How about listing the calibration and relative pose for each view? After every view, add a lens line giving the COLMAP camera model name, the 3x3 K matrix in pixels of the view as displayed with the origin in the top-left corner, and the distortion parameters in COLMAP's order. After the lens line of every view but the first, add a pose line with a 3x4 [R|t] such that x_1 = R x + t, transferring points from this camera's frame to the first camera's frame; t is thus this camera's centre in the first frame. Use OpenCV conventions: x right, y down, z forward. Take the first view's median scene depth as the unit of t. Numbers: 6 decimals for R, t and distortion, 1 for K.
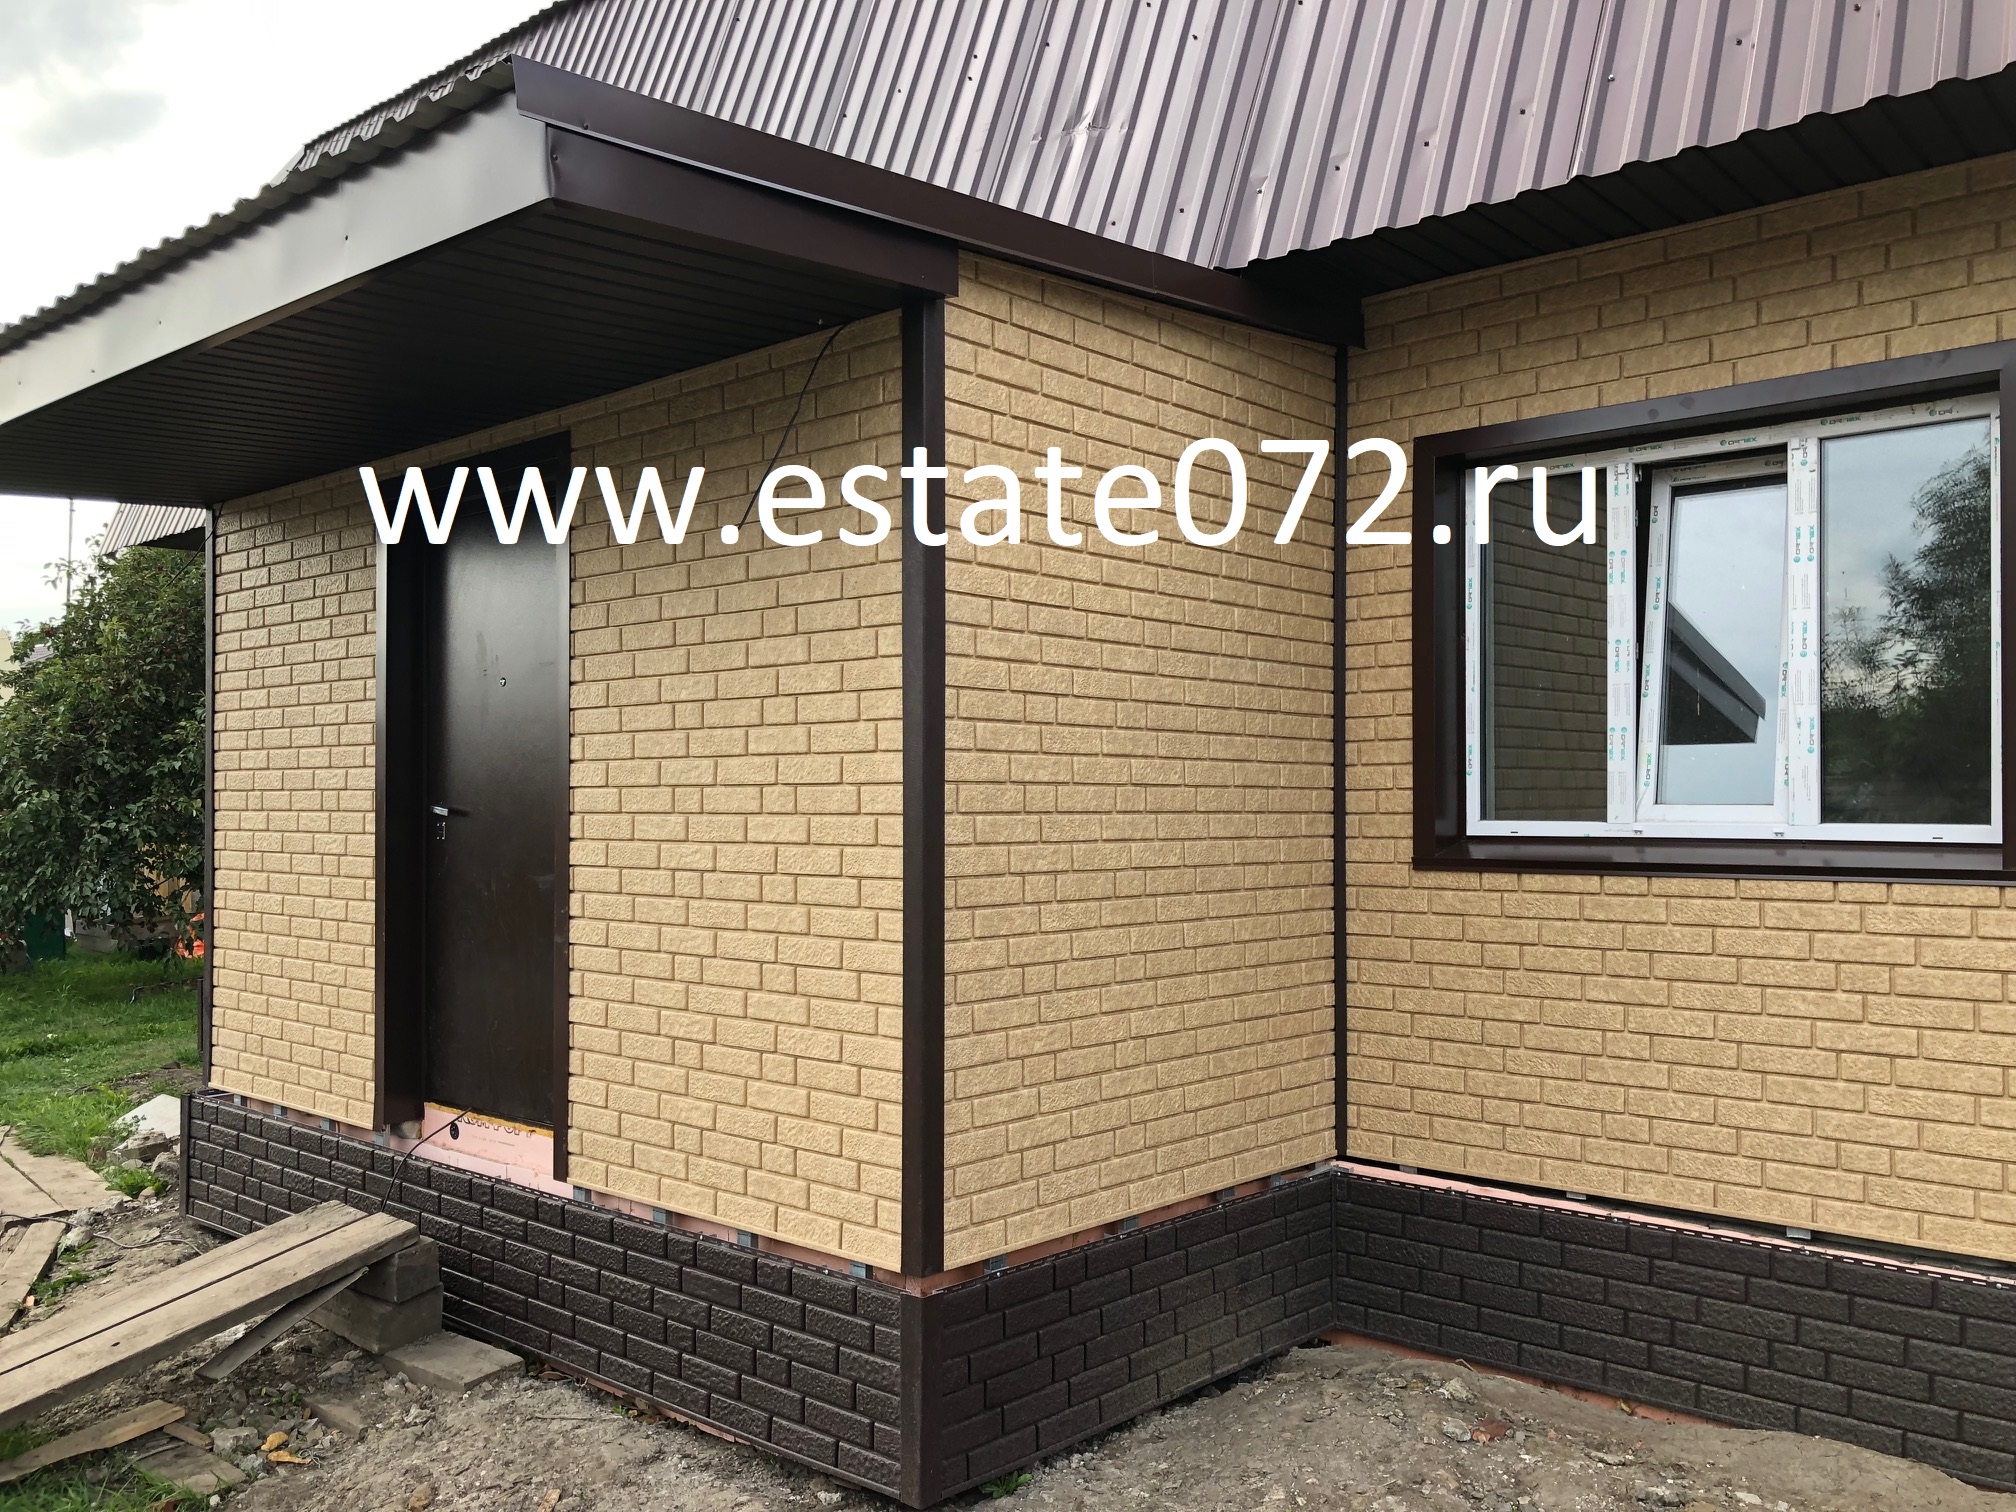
lens RADIAL K [[1671.3, 0, 1009.4], [0, 1671.3, 760.3], [0, 0, 1]] dist [0.033748, -0.054376]
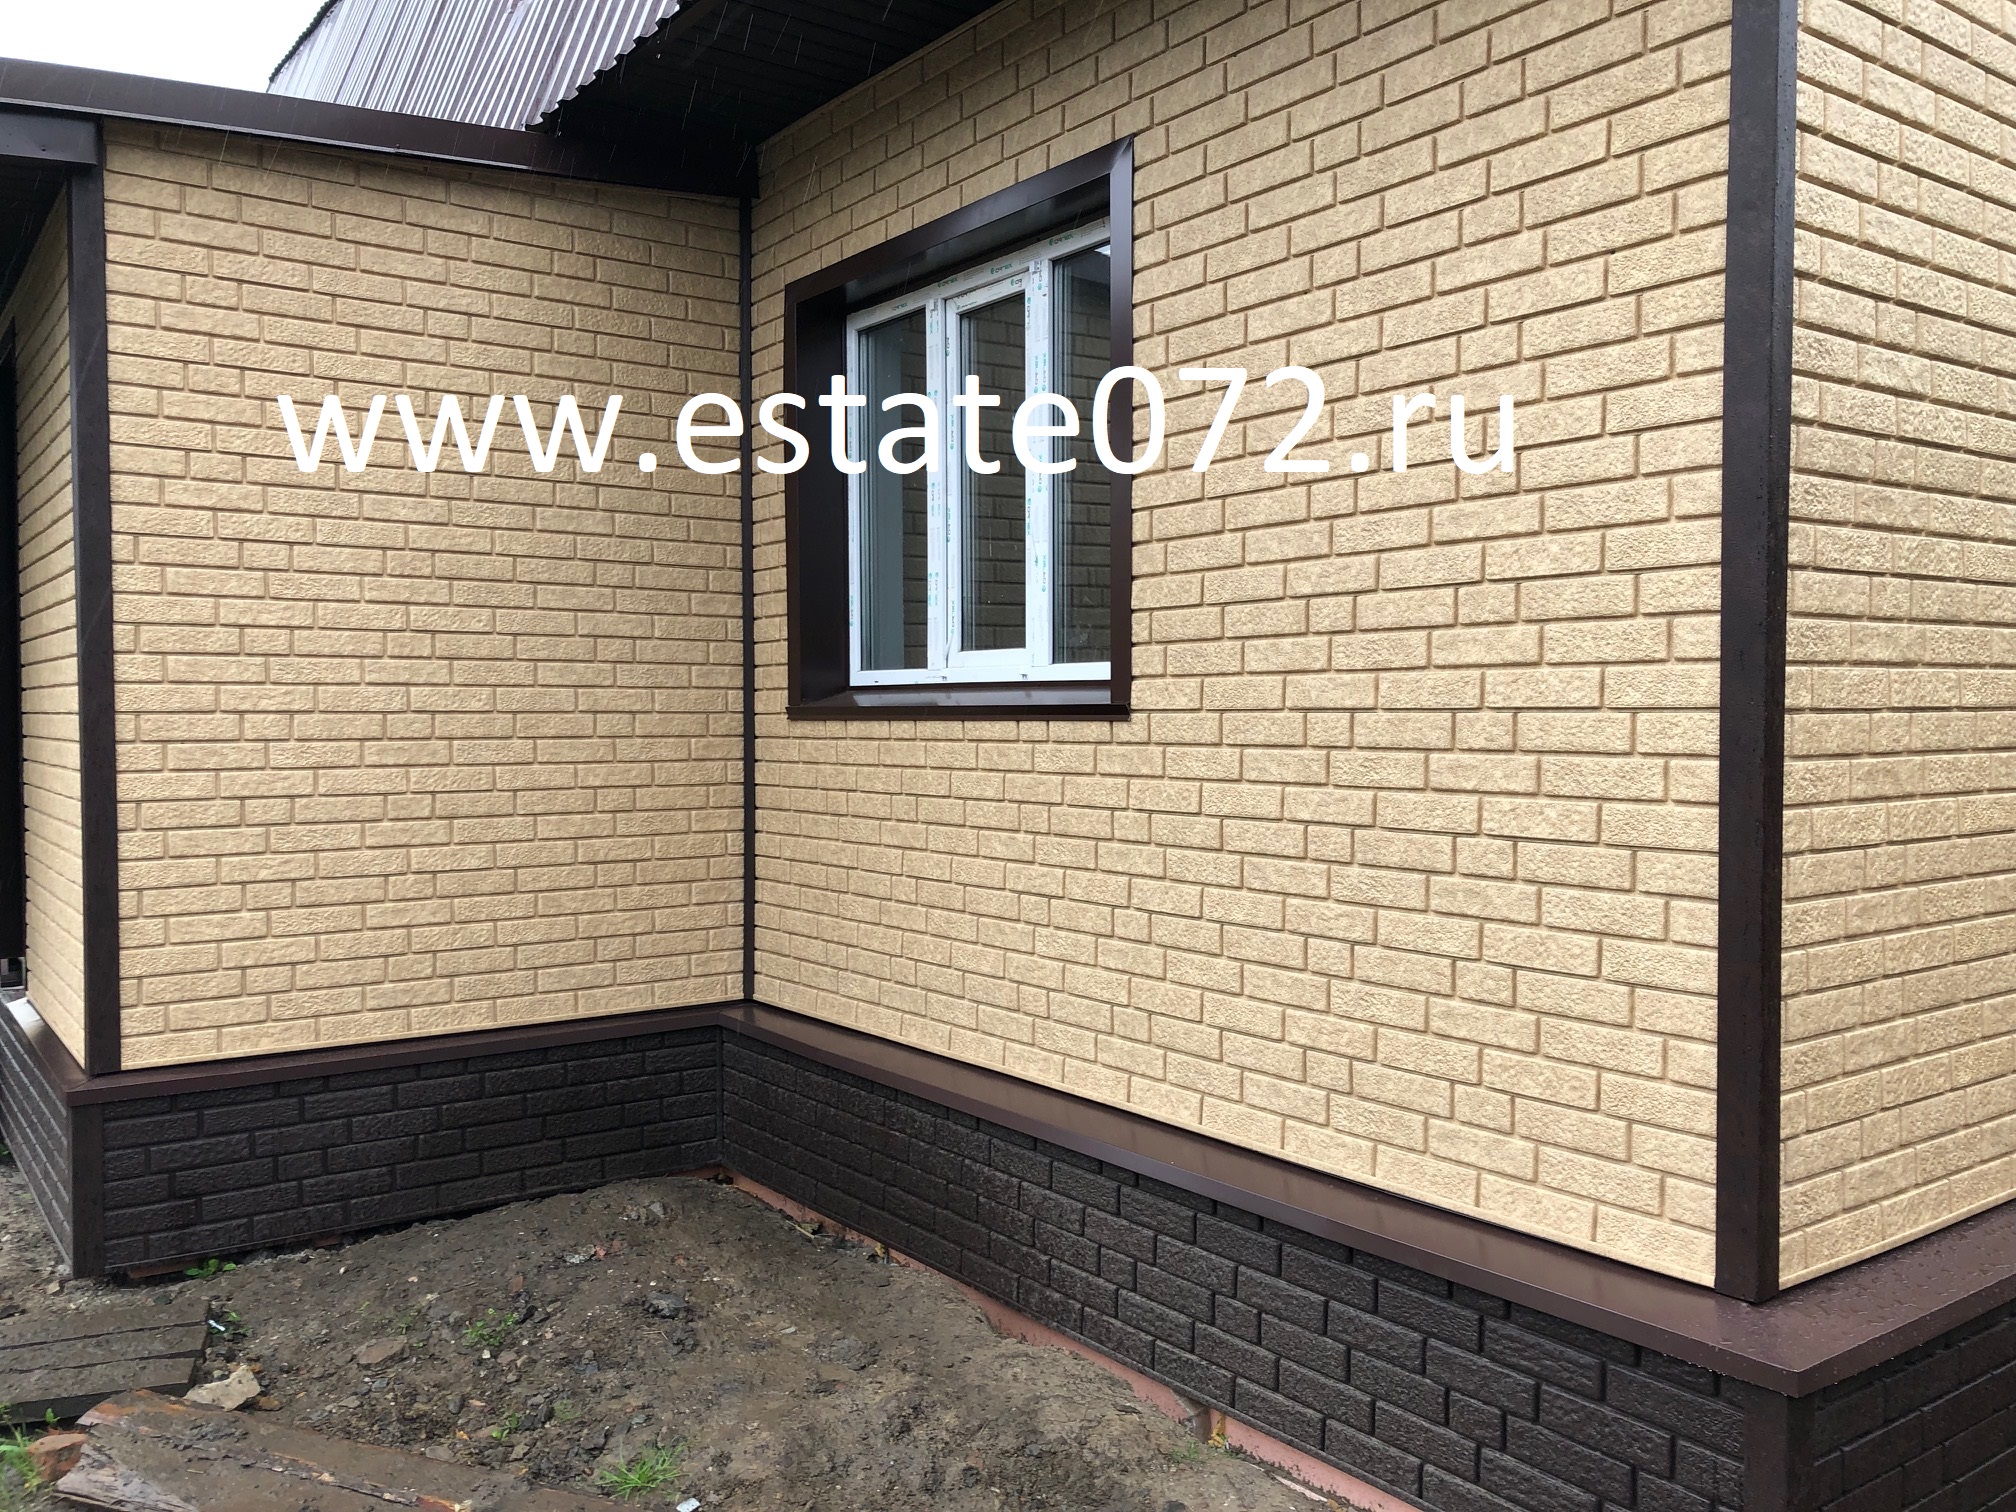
lens RADIAL K [[1671.3, 0, 1022.8], [0, 1671.3, 756.8], [0, 0, 1]] dist [0.033748, -0.054376]
pose [[0.981355, 0.004205, -0.192159, 0.638105], [0.006236, 0.998538, 0.053697, 0.038423], [0.192104, -0.053894, 0.979894, 0.042006]]
